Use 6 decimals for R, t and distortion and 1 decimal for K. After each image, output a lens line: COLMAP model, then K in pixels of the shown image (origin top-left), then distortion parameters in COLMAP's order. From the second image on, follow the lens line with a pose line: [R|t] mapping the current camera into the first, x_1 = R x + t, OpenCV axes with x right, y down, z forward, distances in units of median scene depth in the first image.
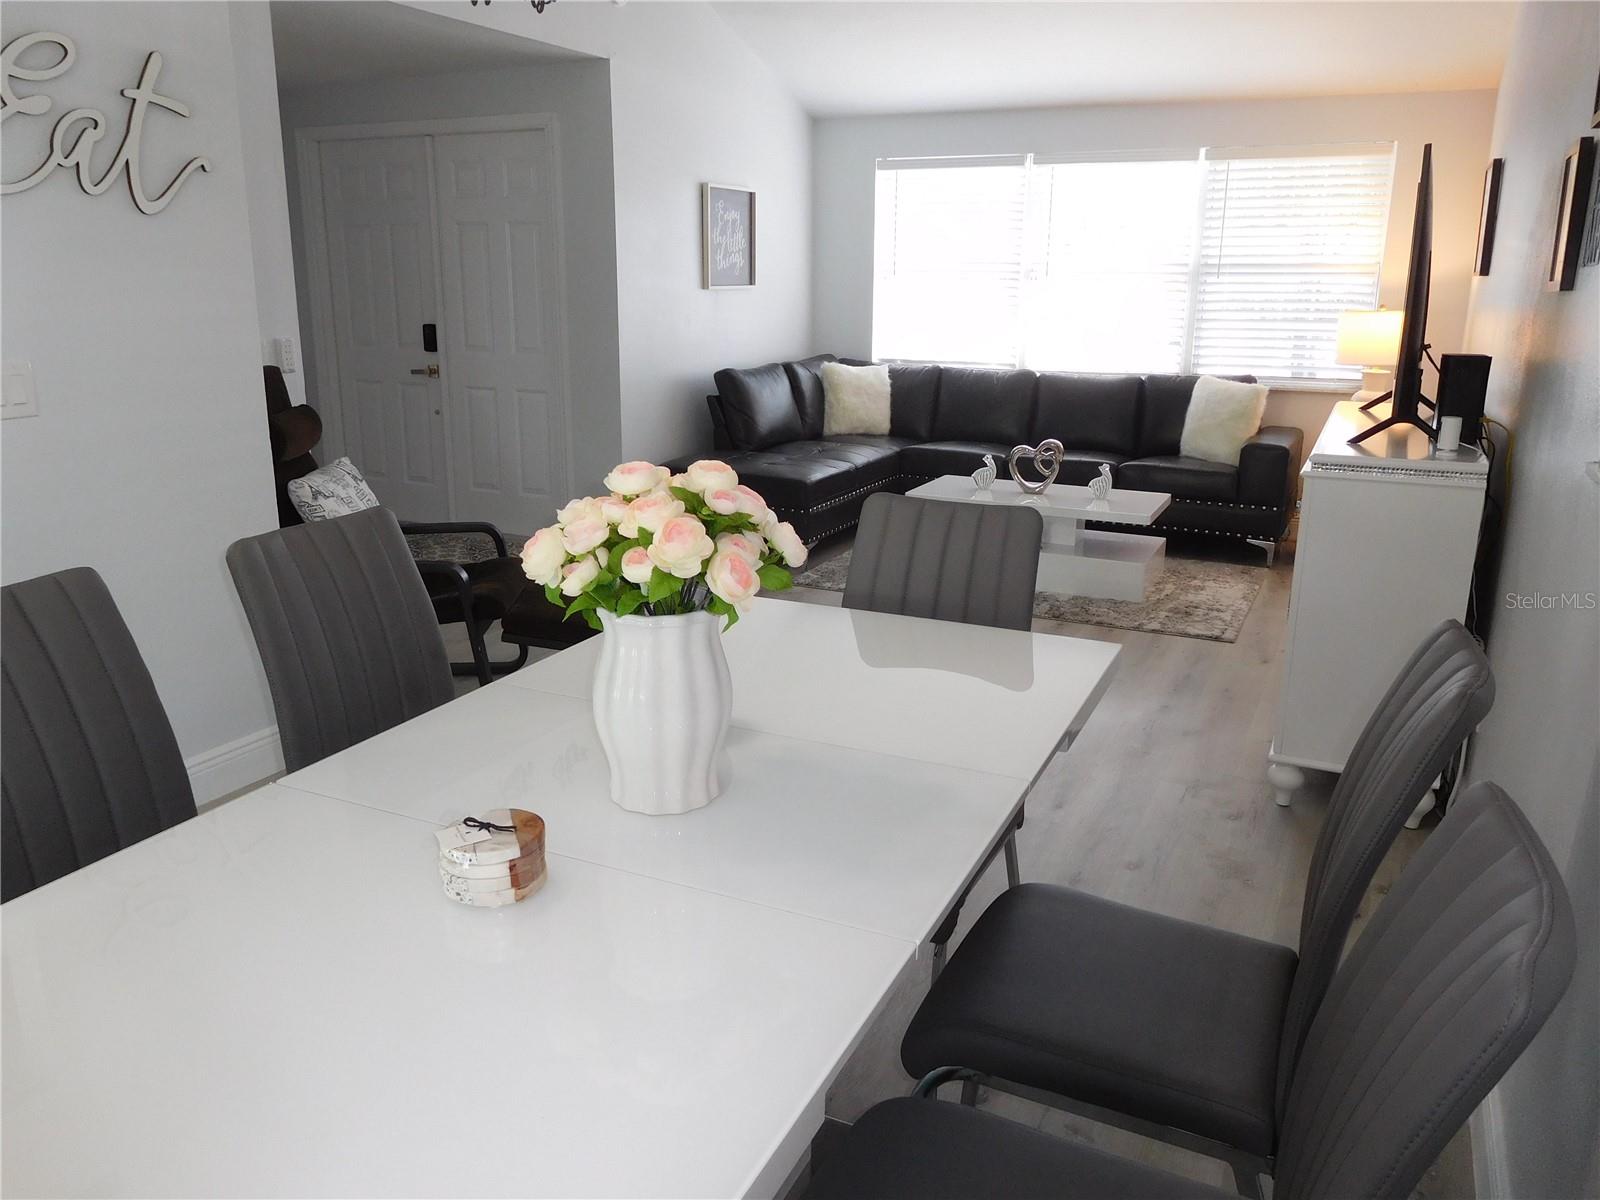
lens RADIAL K [[1176.1, 0, 811.0], [0, 1176.1, 597.7], [0, 0, 1]] dist [-0.019345, -0.007301]
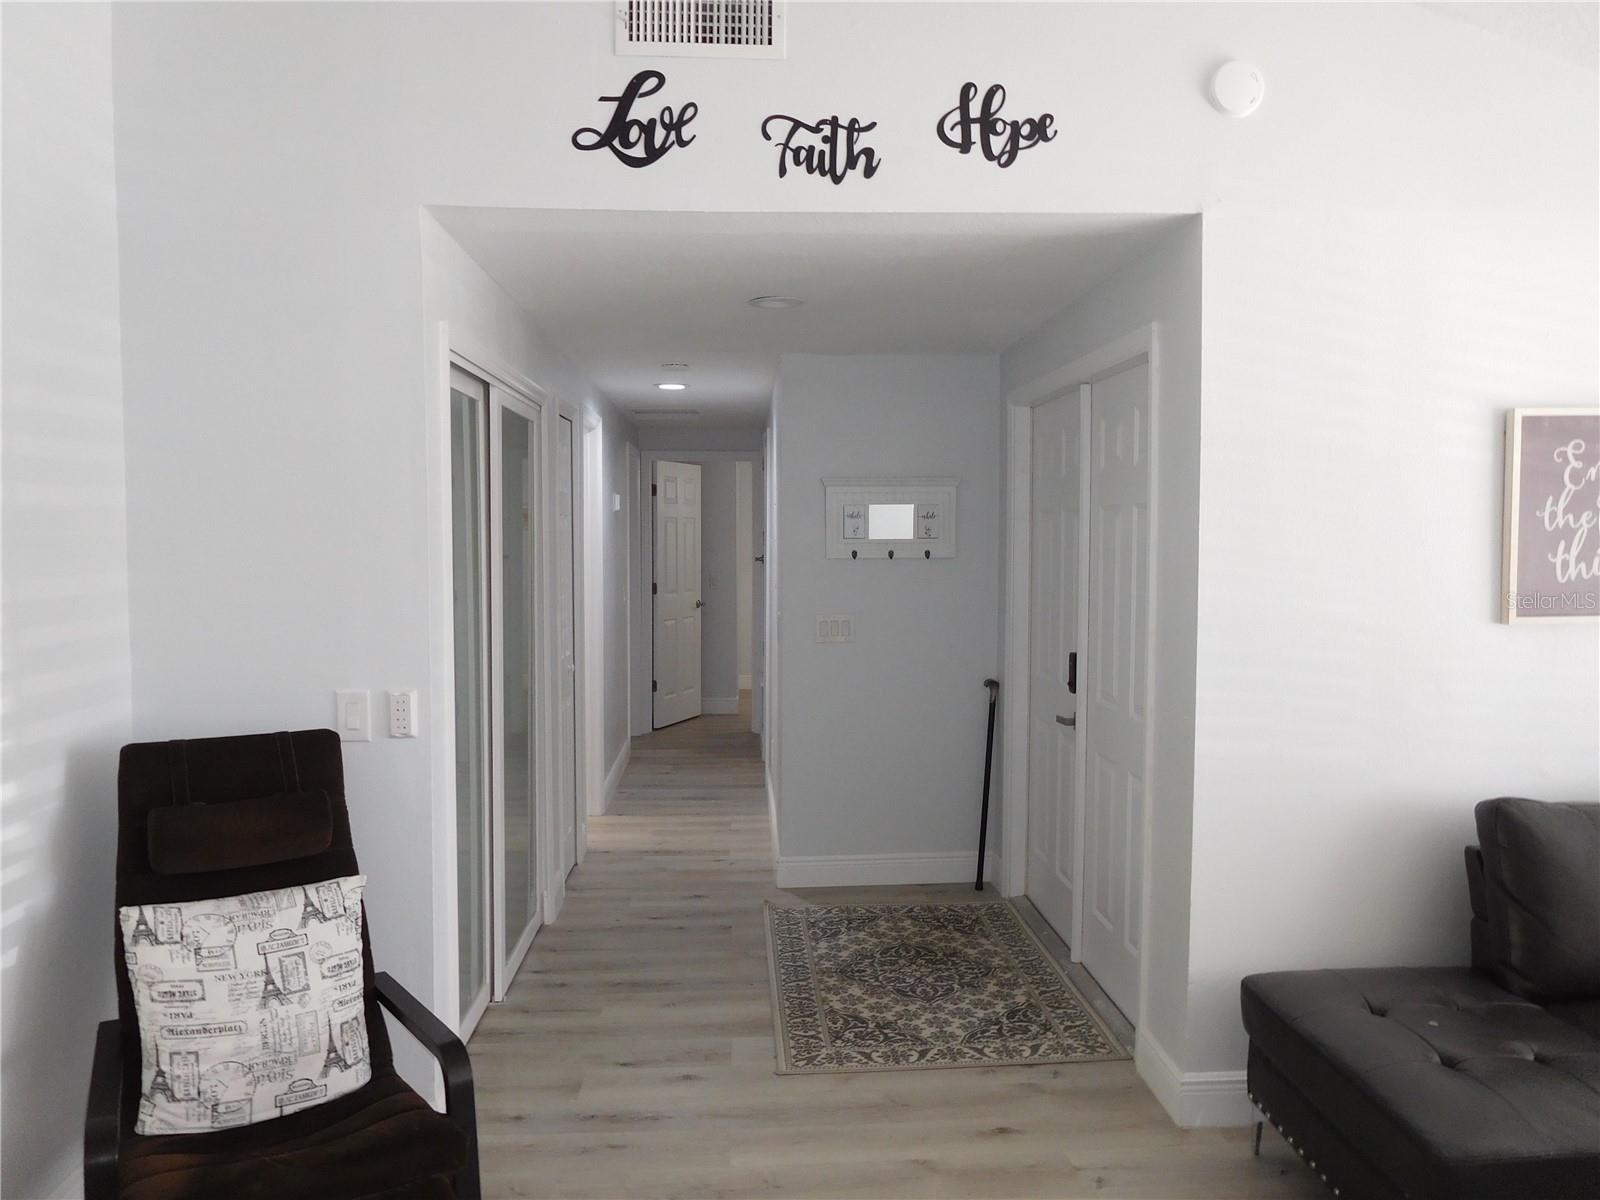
lens RADIAL K [[1176.1, 0, 803.9], [0, 1176.1, 605.9], [0, 0, 1]] dist [-0.019345, -0.007301]
pose [[0.484059, 0.036768, -0.874263, 0.187397], [-0.222565, 0.971432, -0.082374, -0.167574], [0.846258, 0.234454, 0.478413, 0.533039]]
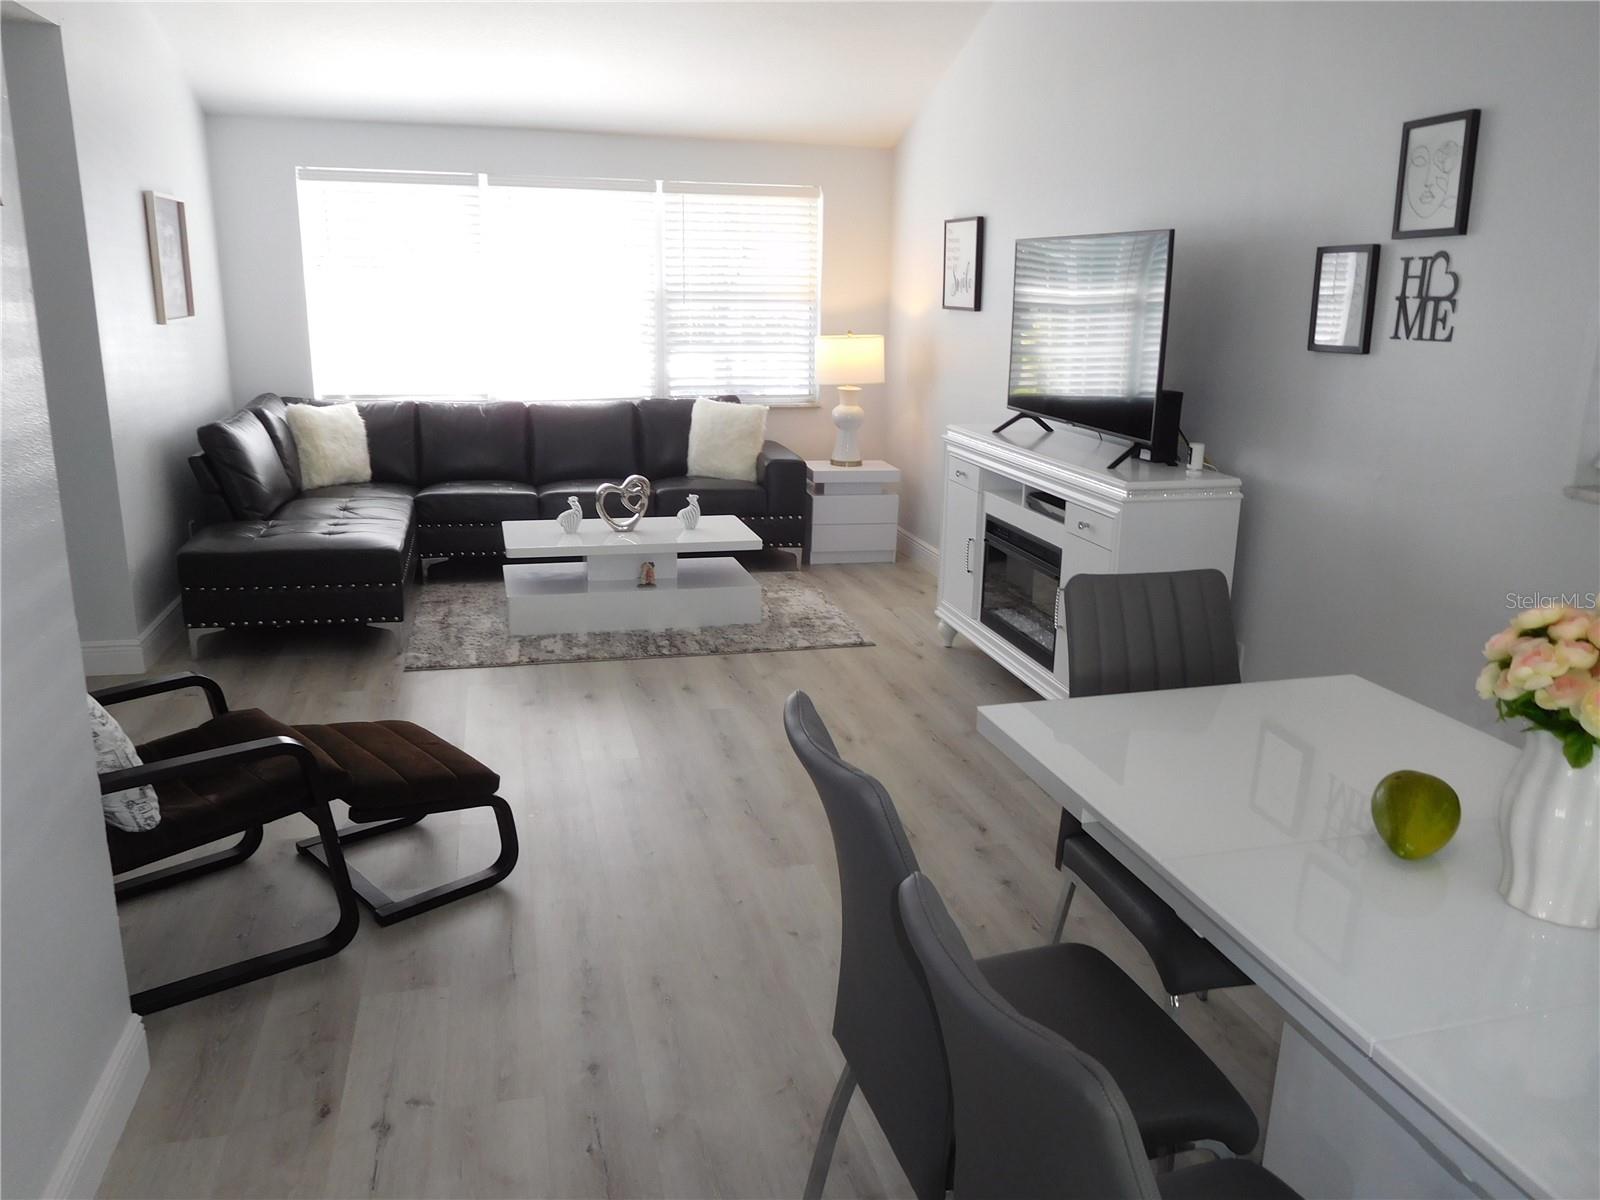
lens RADIAL K [[1176.1, 0, 802.9], [0, 1176.1, 594.7], [0, 0, 1]] dist [-0.019345, -0.007301]
pose [[0.776617, -0.152650, 0.611199, -0.268319], [0.153464, 0.986813, 0.051463, -0.056162], [-0.610995, 0.053830, 0.789802, 0.119766]]
